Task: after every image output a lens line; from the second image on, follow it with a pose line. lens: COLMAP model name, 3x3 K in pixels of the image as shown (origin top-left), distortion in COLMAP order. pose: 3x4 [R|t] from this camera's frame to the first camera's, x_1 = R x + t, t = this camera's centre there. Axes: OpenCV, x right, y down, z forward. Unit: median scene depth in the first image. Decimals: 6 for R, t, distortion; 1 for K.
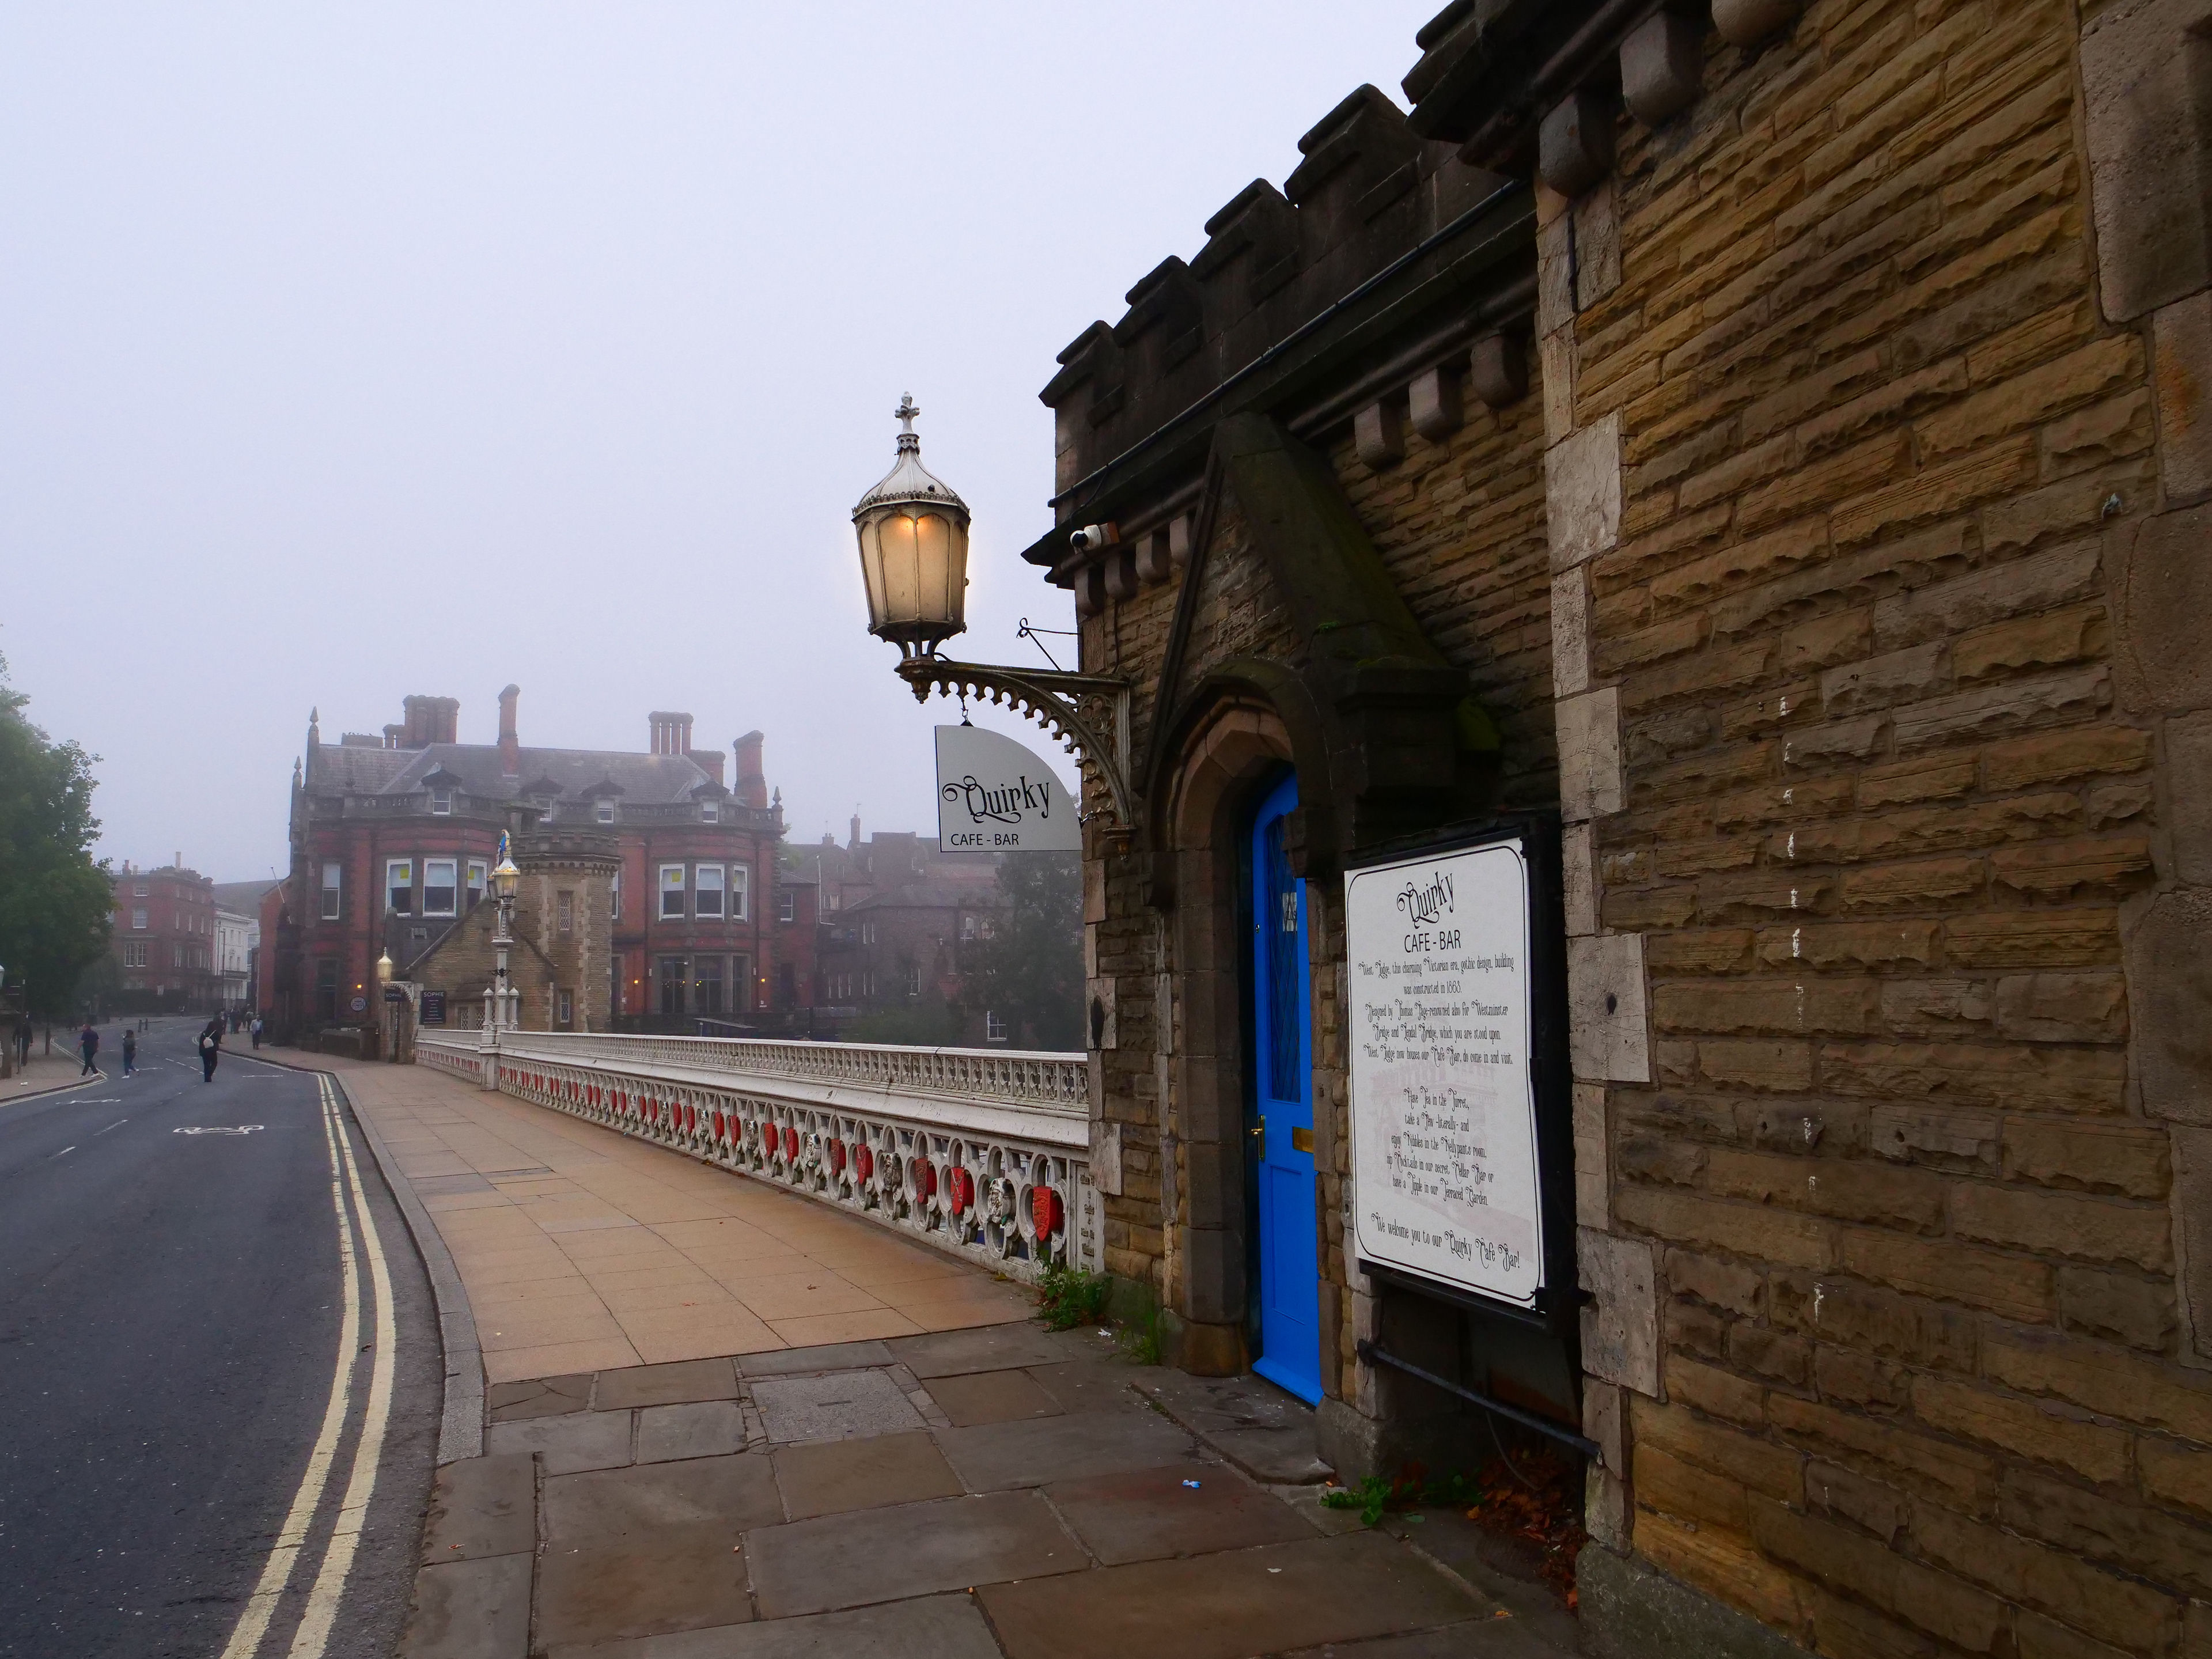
lens RADIAL K [[1649.6, 0, 1116.1], [0, 1649.6, 836.4], [0, 0, 1]] dist [-0.022100, -0.004335]
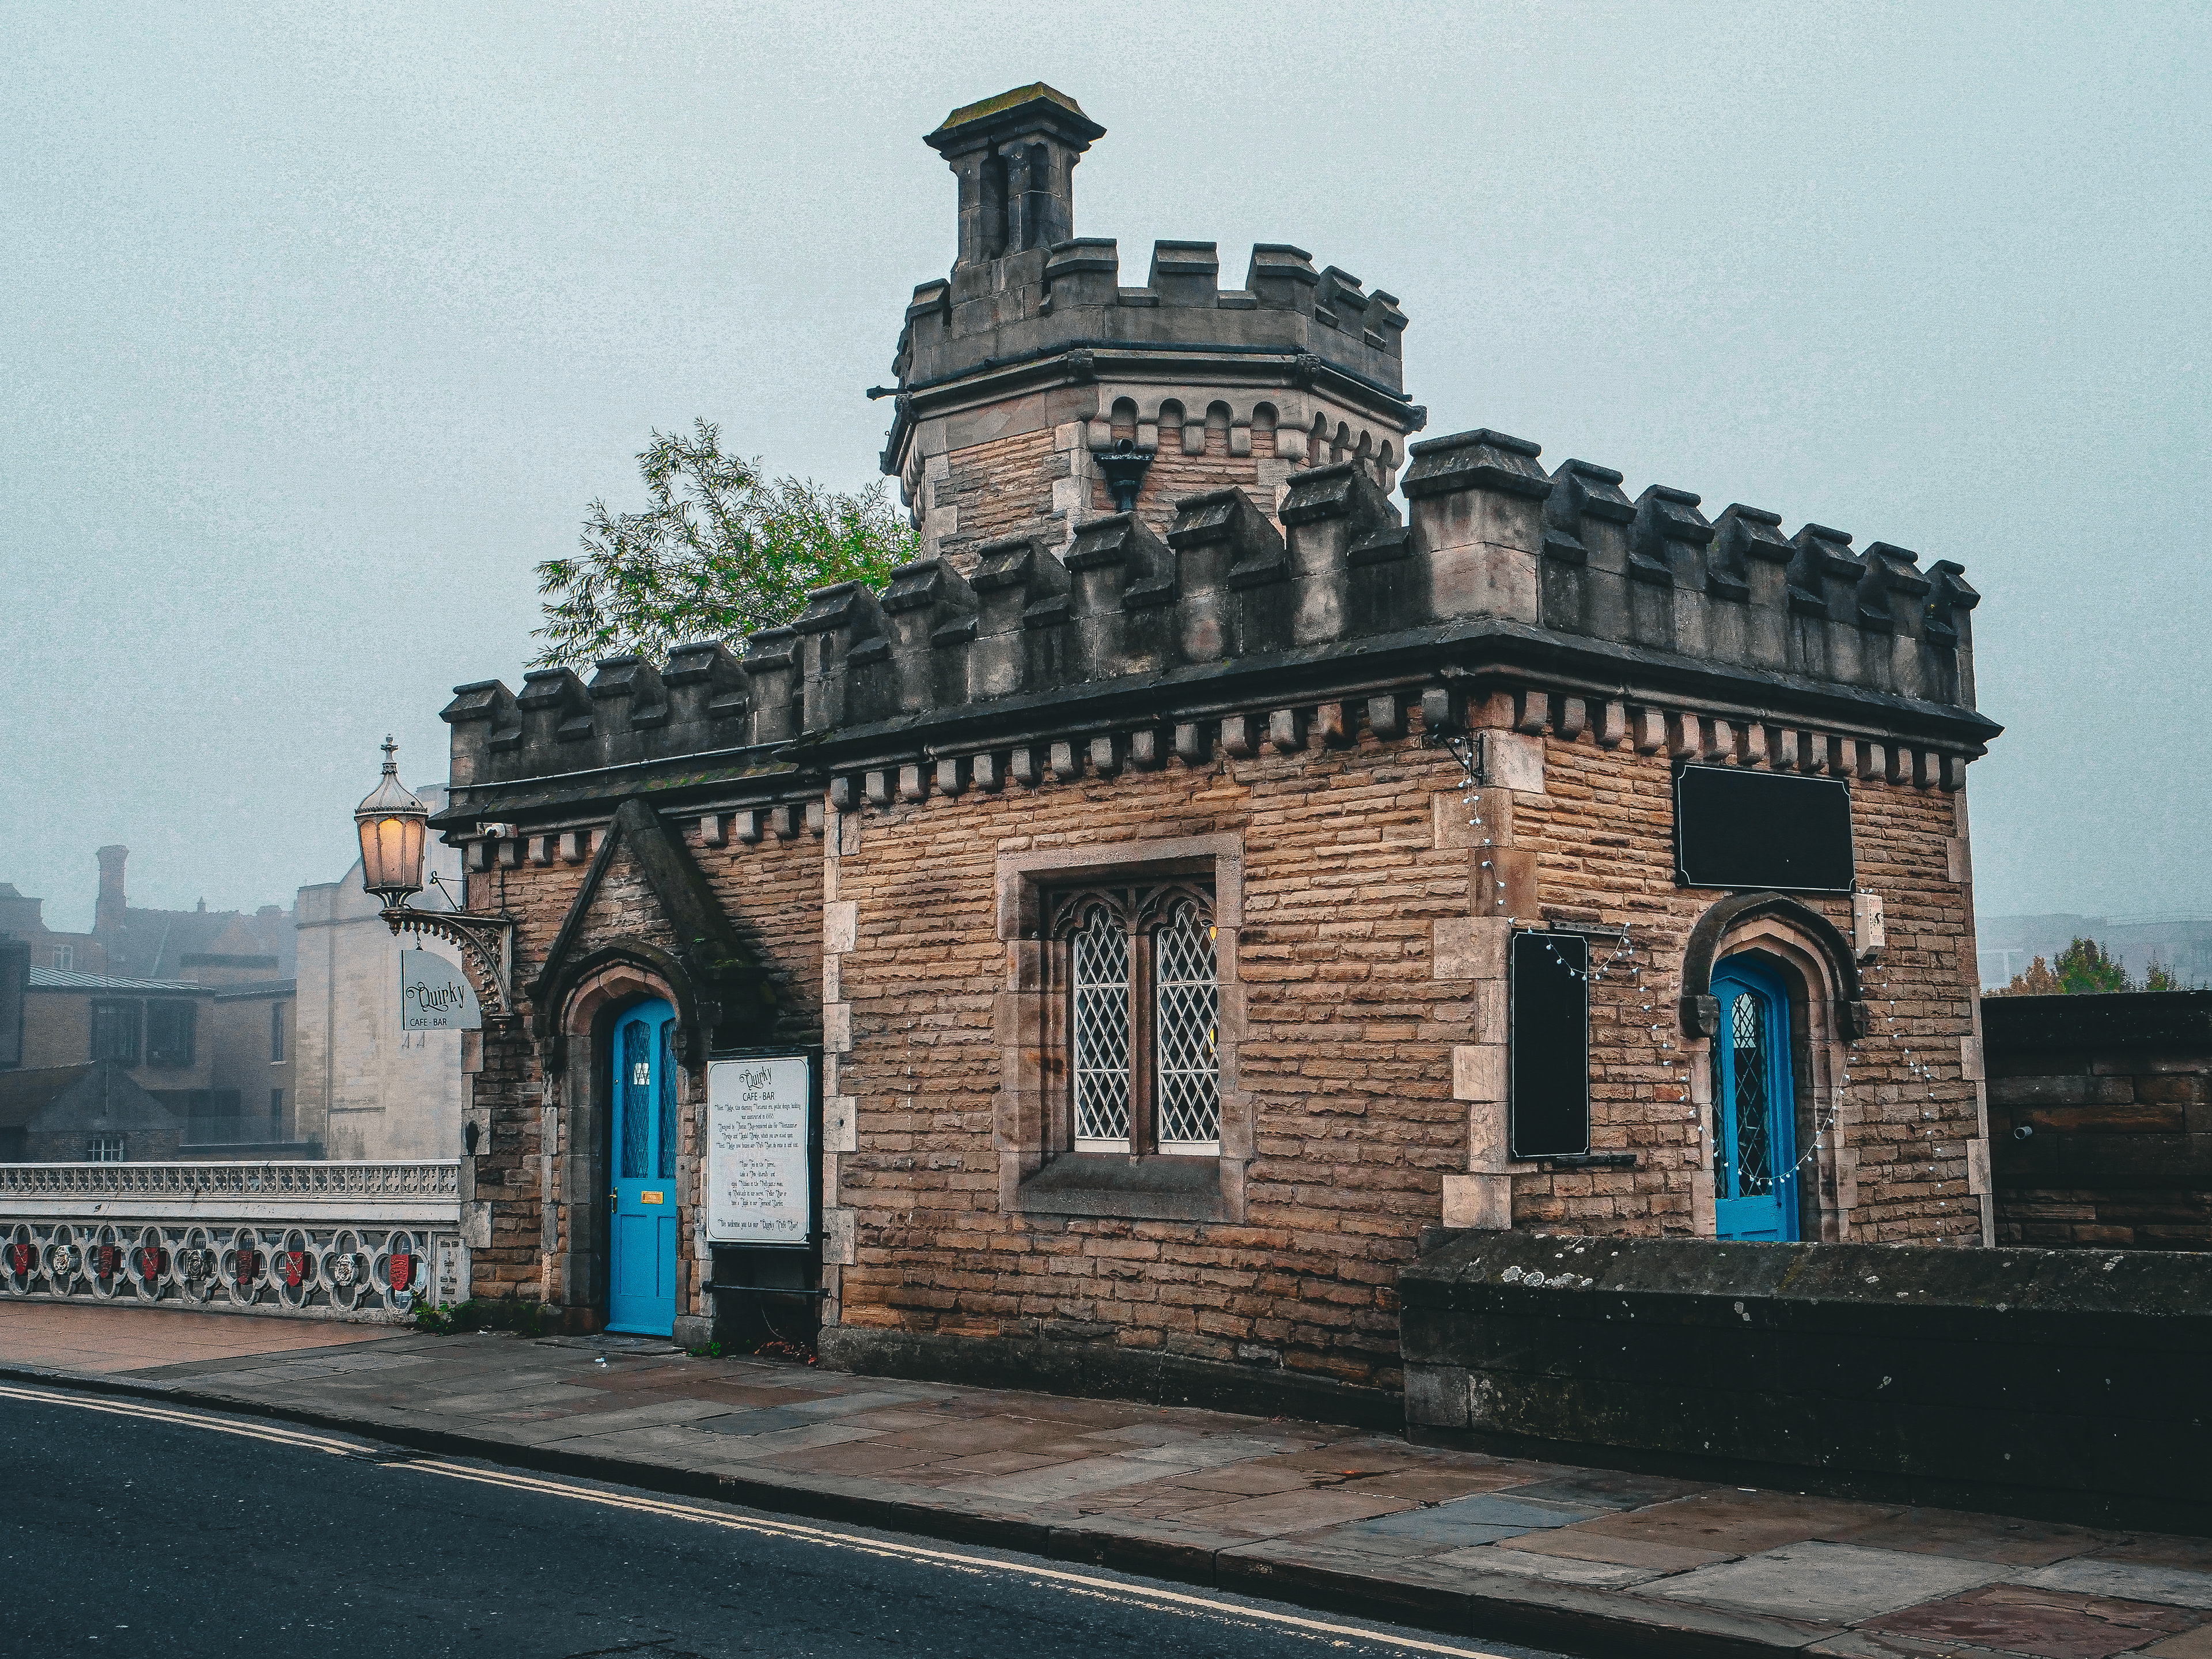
lens RADIAL K [[2439.6, 0, 1101.4], [0, 2439.6, 813.5], [0, 0, 1]] dist [0.059729, 0.000000]
pose [[0.879563, 0.060609, 0.471906, -0.616053], [-0.046874, 0.998066, -0.040820, -0.128577], [-0.473467, 0.013784, 0.880704, -1.352601]]
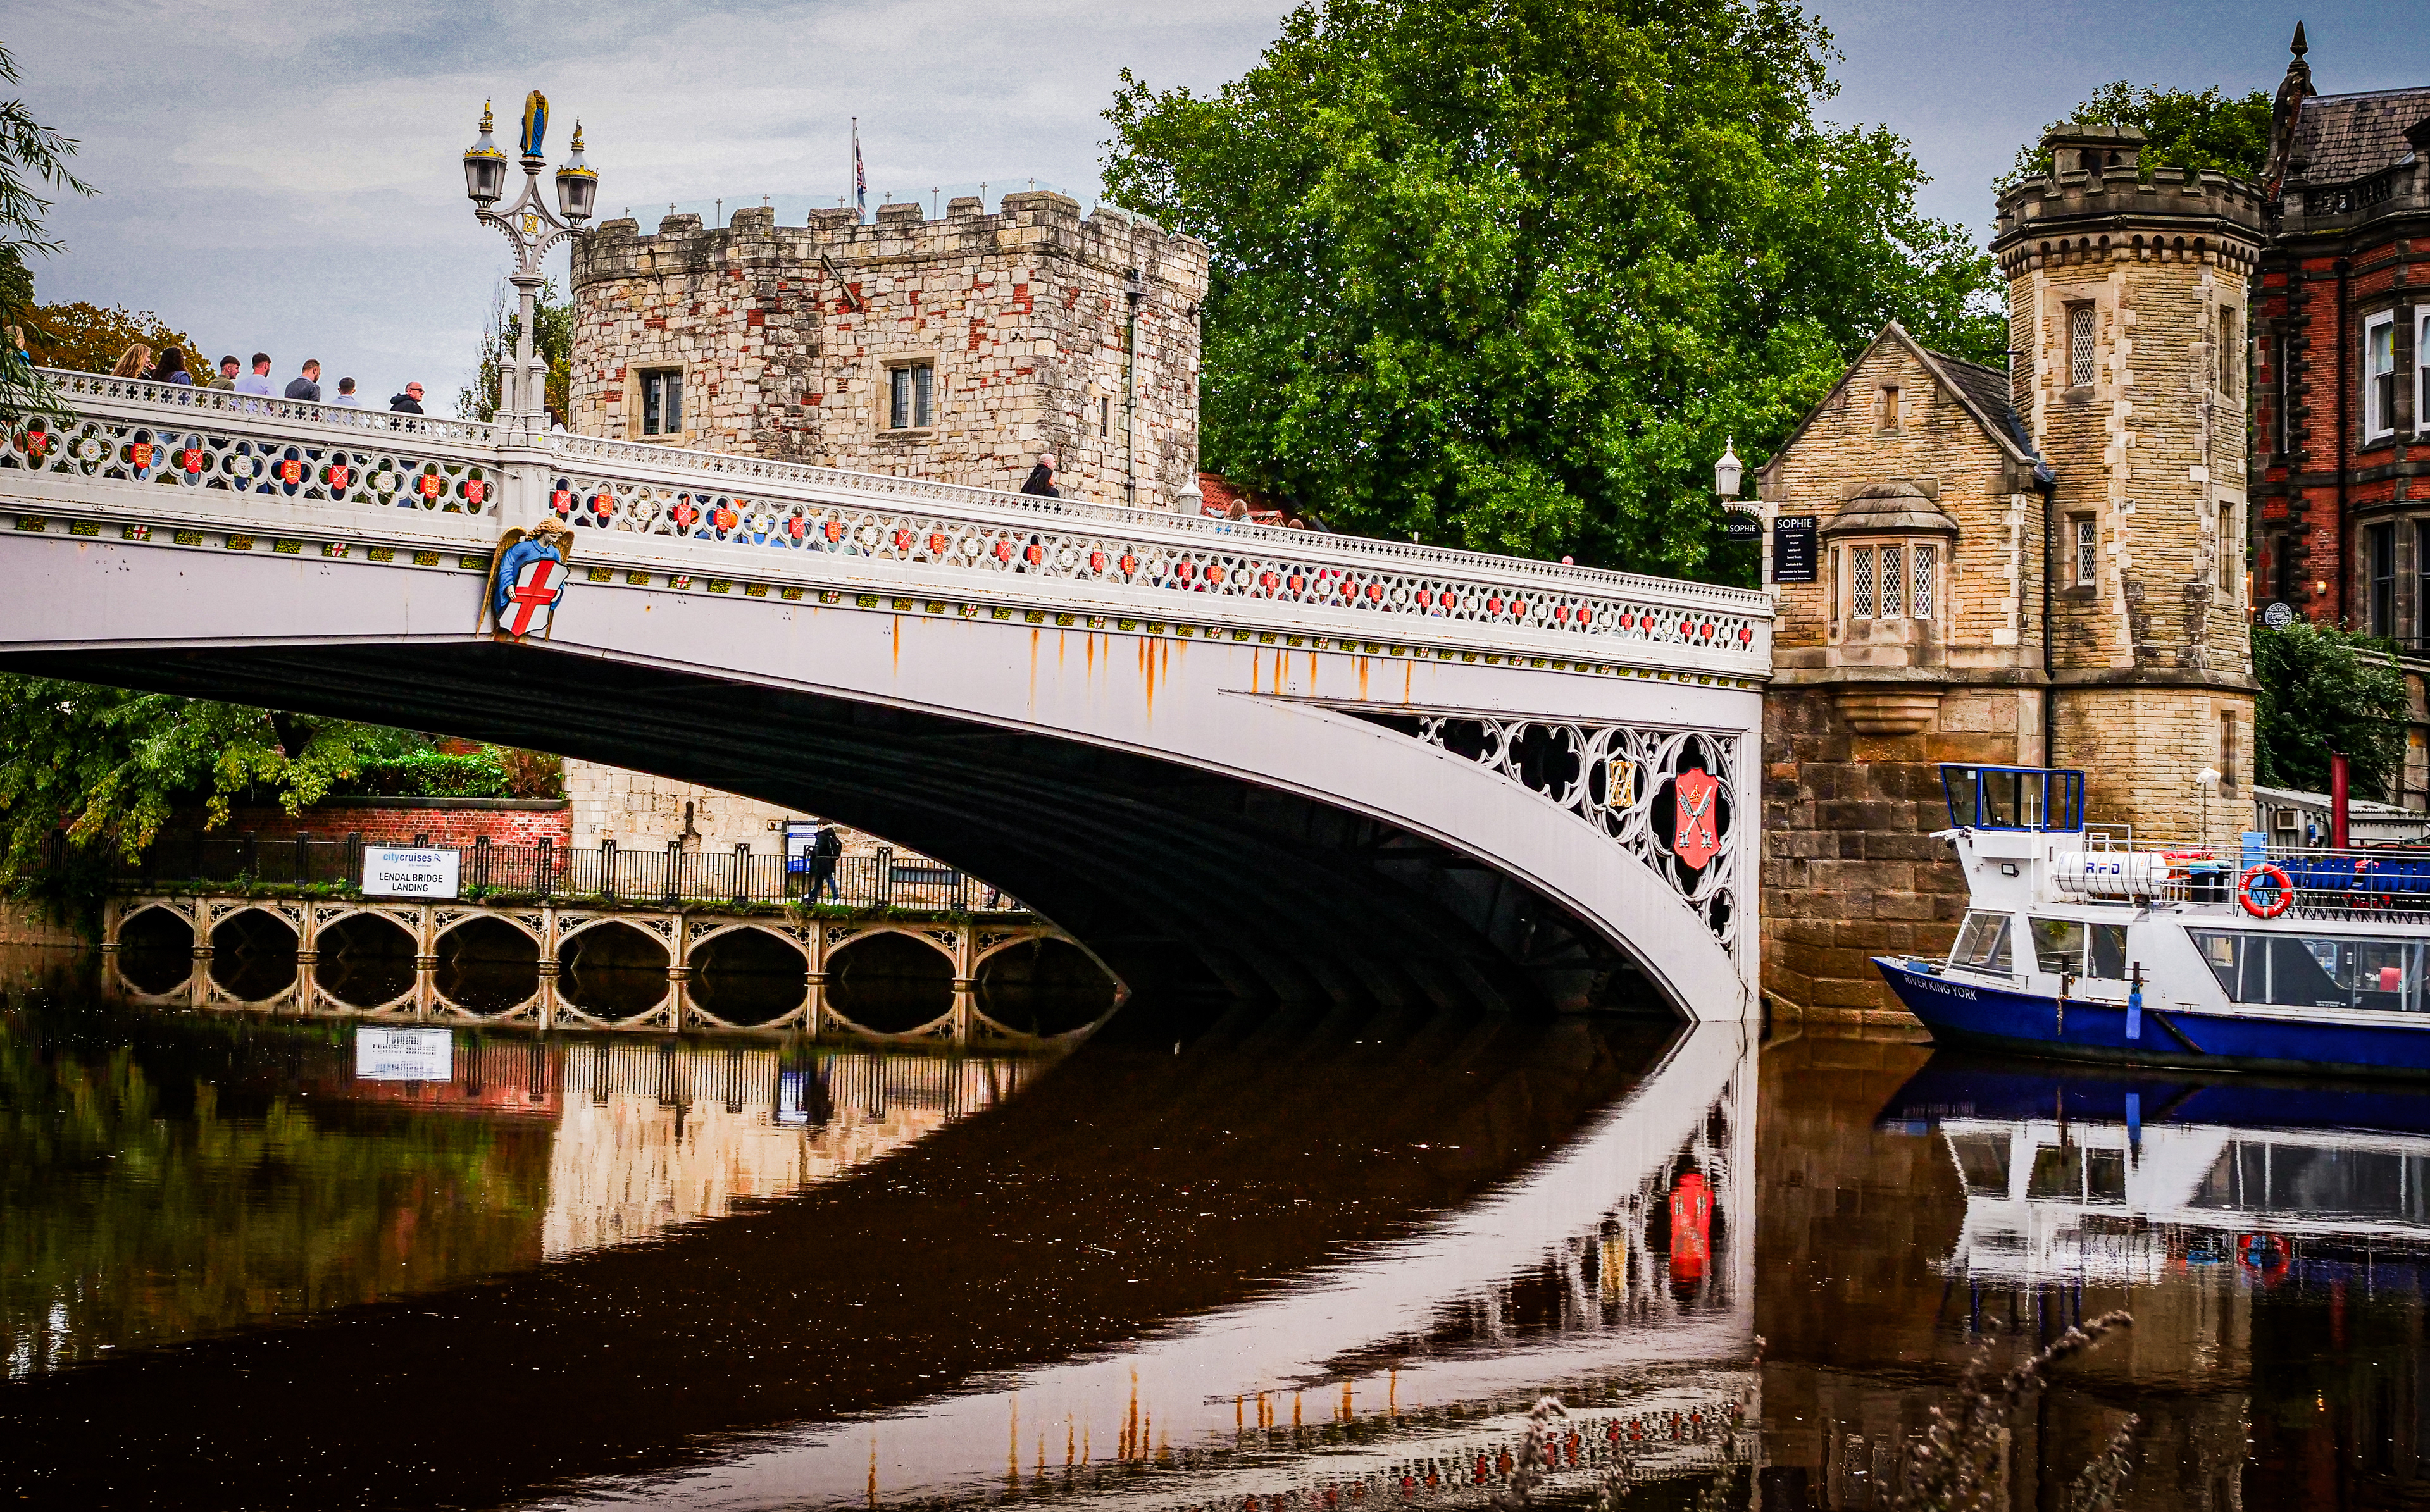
lens RADIAL K [[3587.5, 0, 1209.8], [0, 3587.5, 738.5], [0, 0, 1]] dist [-0.016480, 0.000000]
pose [[0.420954, 0.006770, -0.907057, 4.023696], [0.062298, 0.997395, 0.036356, 0.882247], [0.904940, -0.071812, 0.419436, 2.982025]]
